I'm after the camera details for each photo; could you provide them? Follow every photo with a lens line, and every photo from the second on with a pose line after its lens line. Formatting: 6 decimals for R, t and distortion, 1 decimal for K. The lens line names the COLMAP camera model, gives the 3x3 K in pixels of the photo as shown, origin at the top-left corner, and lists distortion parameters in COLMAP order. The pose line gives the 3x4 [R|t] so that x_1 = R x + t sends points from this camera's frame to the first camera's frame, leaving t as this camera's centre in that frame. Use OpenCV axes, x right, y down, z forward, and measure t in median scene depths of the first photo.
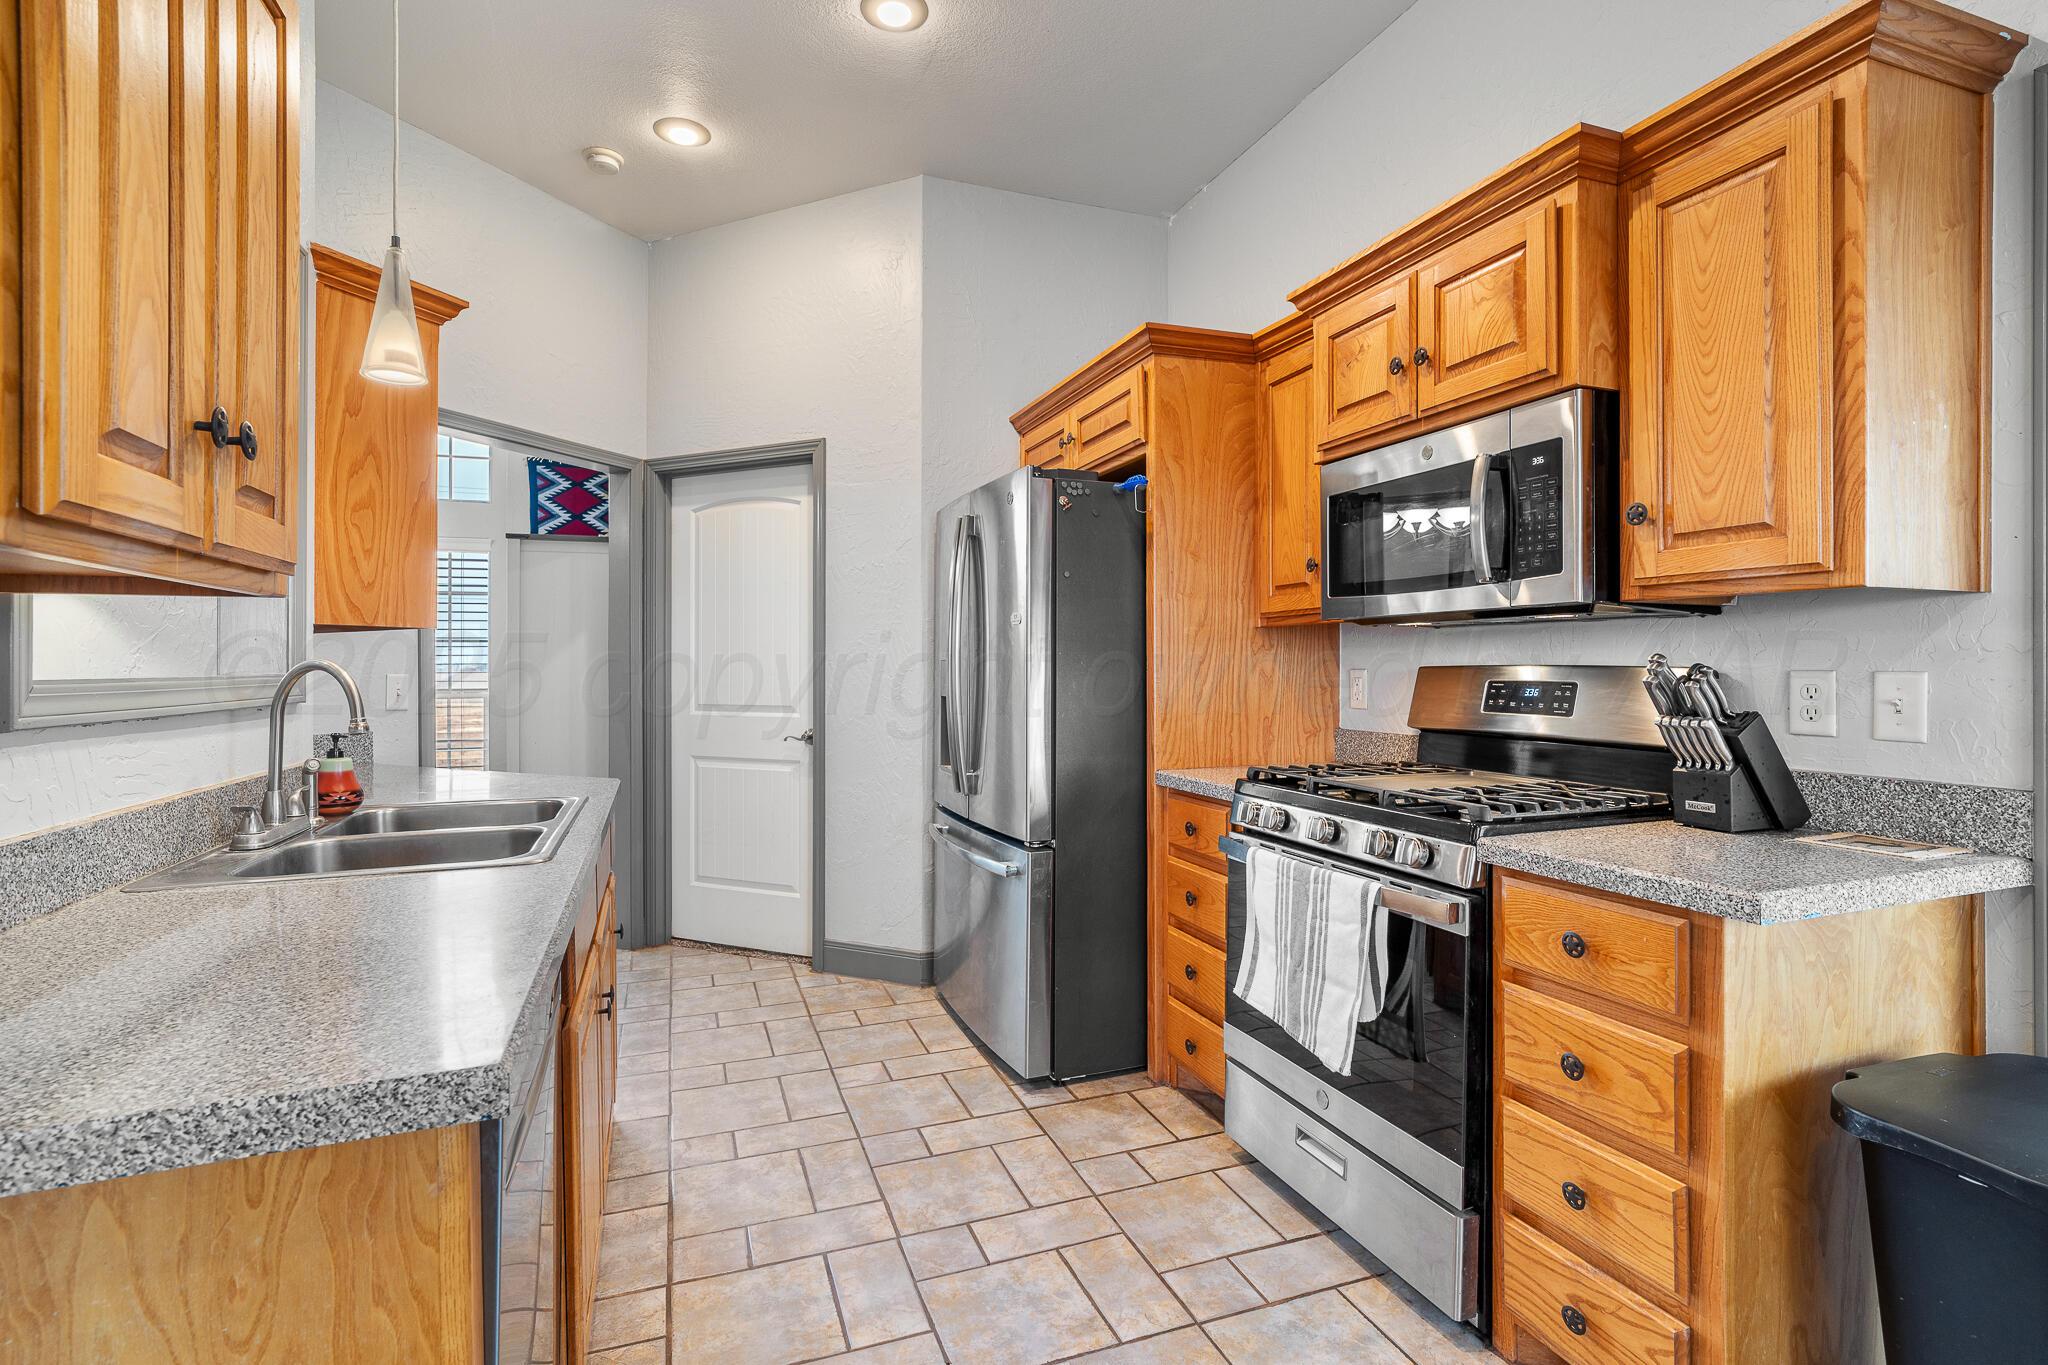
lens RADIAL K [[960.2, 0, 1021.2], [0, 960.2, 674.6], [0, 0, 1]] dist [-0.000527, -0.000029]
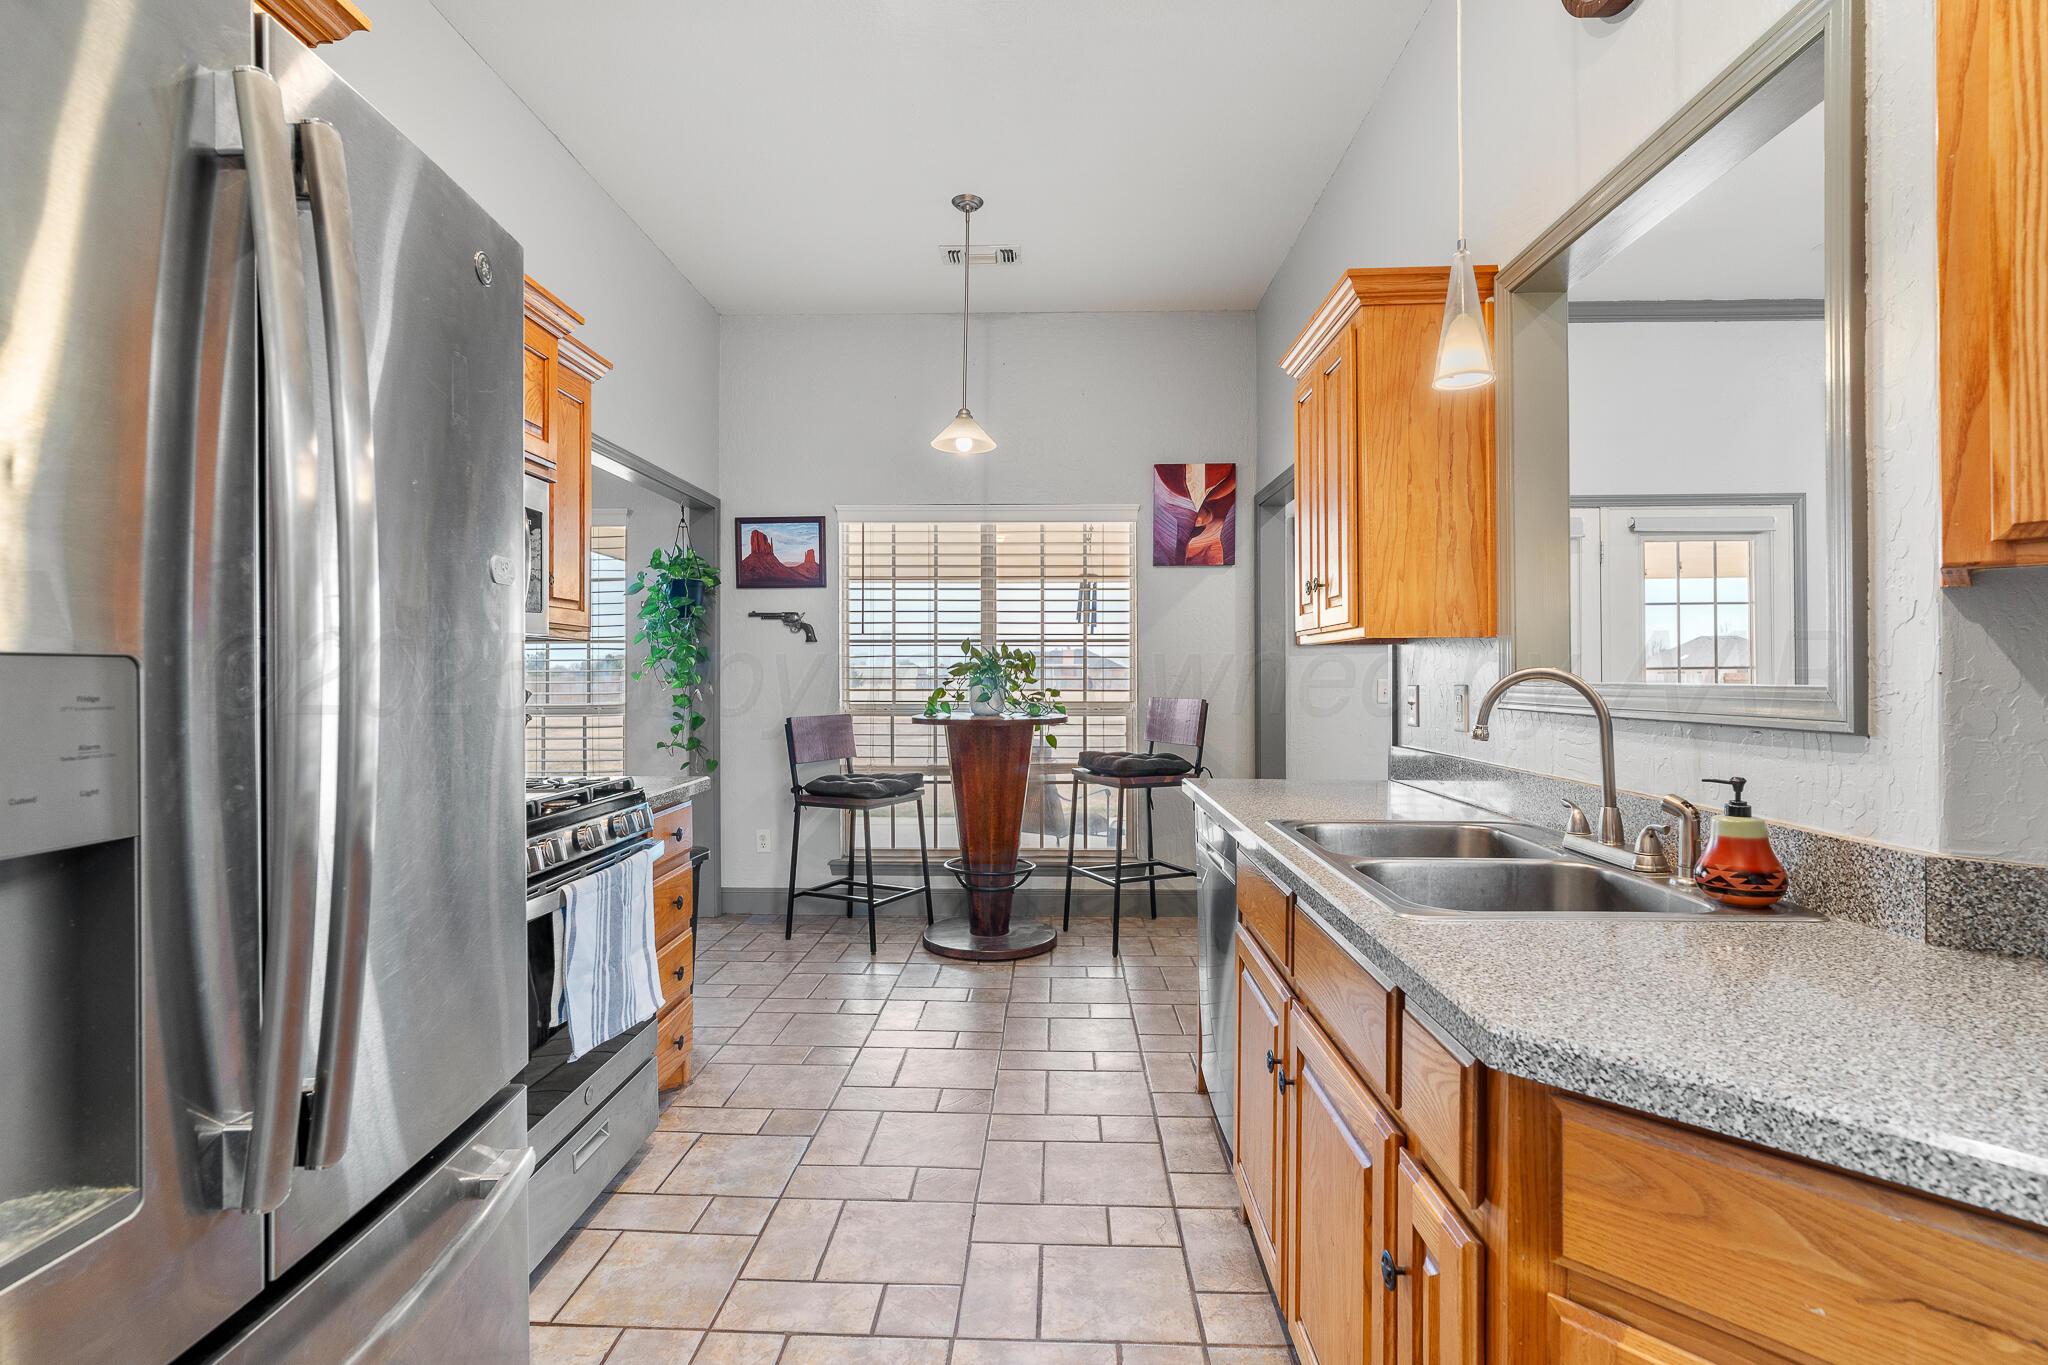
lens RADIAL K [[960.2, 0, 1021.9], [0, 960.2, 678.1], [0, 0, 1]] dist [-0.000527, -0.000029]
pose [[-0.926204, 0.006009, 0.376975, -0.550902], [0.005386, 0.999982, -0.002706, -0.006144], [-0.376985, -0.000476, -0.926219, 1.903031]]
